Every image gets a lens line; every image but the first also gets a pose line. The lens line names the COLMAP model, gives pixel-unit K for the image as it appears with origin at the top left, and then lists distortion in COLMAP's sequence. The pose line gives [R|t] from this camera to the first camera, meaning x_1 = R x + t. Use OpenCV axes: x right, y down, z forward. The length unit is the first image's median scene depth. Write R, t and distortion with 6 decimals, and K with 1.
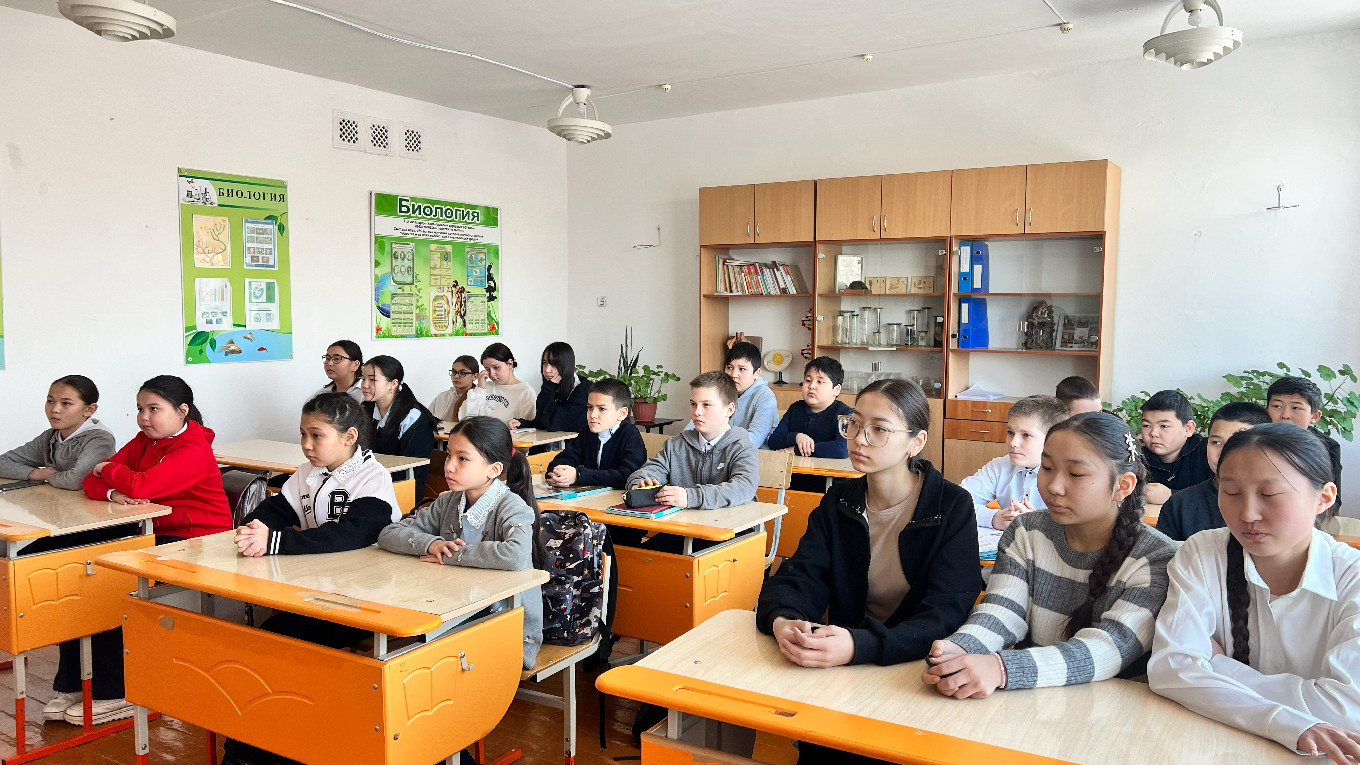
lens RADIAL K [[1018.1, 0, 681.1], [0, 1018.1, 376.1], [0, 0, 1]] dist [0.009020, -0.028680]
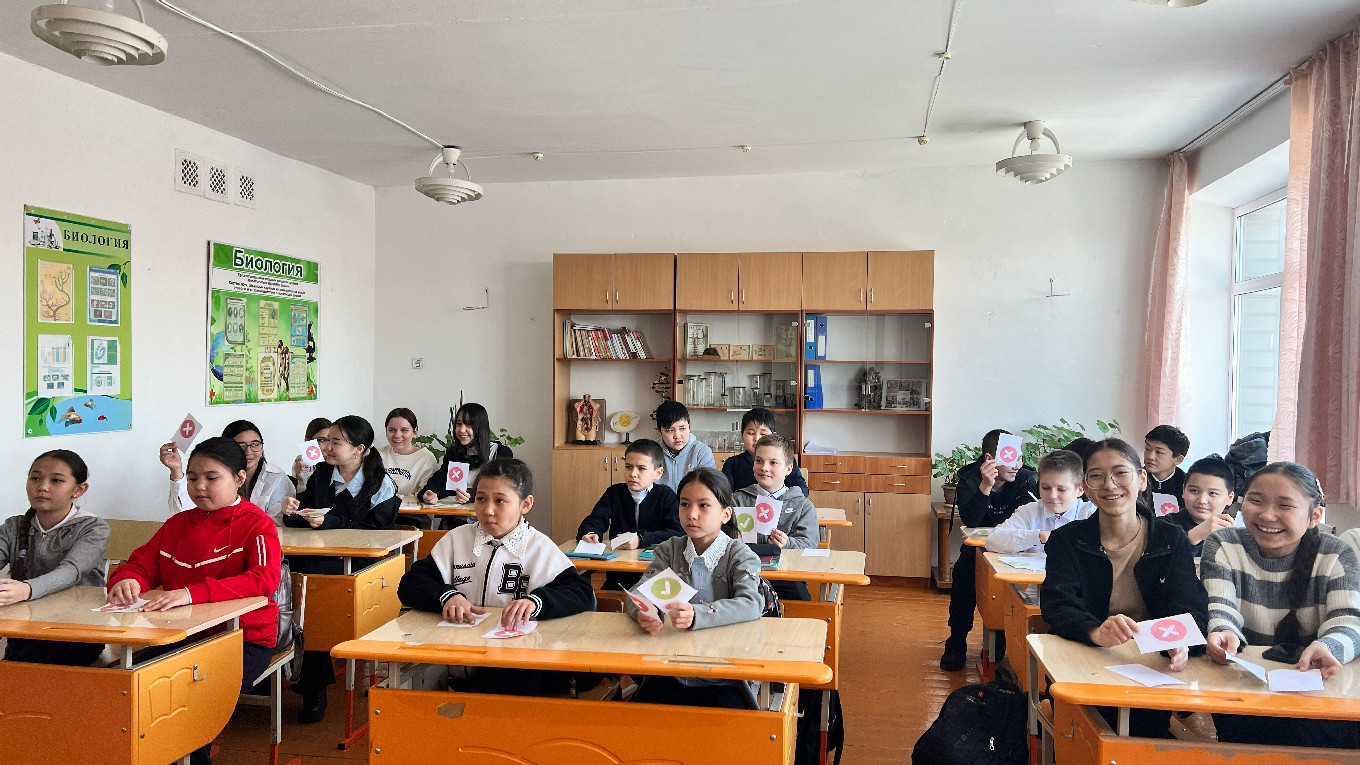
lens RADIAL K [[1018.1, 0, 679.1], [0, 1018.1, 391.2], [0, 0, 1]] dist [0.009020, -0.028680]
pose [[0.921841, -0.002574, 0.387560, -0.278300], [0.019170, 0.999057, -0.038962, -0.005833], [-0.387094, 0.043346, 0.921021, 0.018104]]
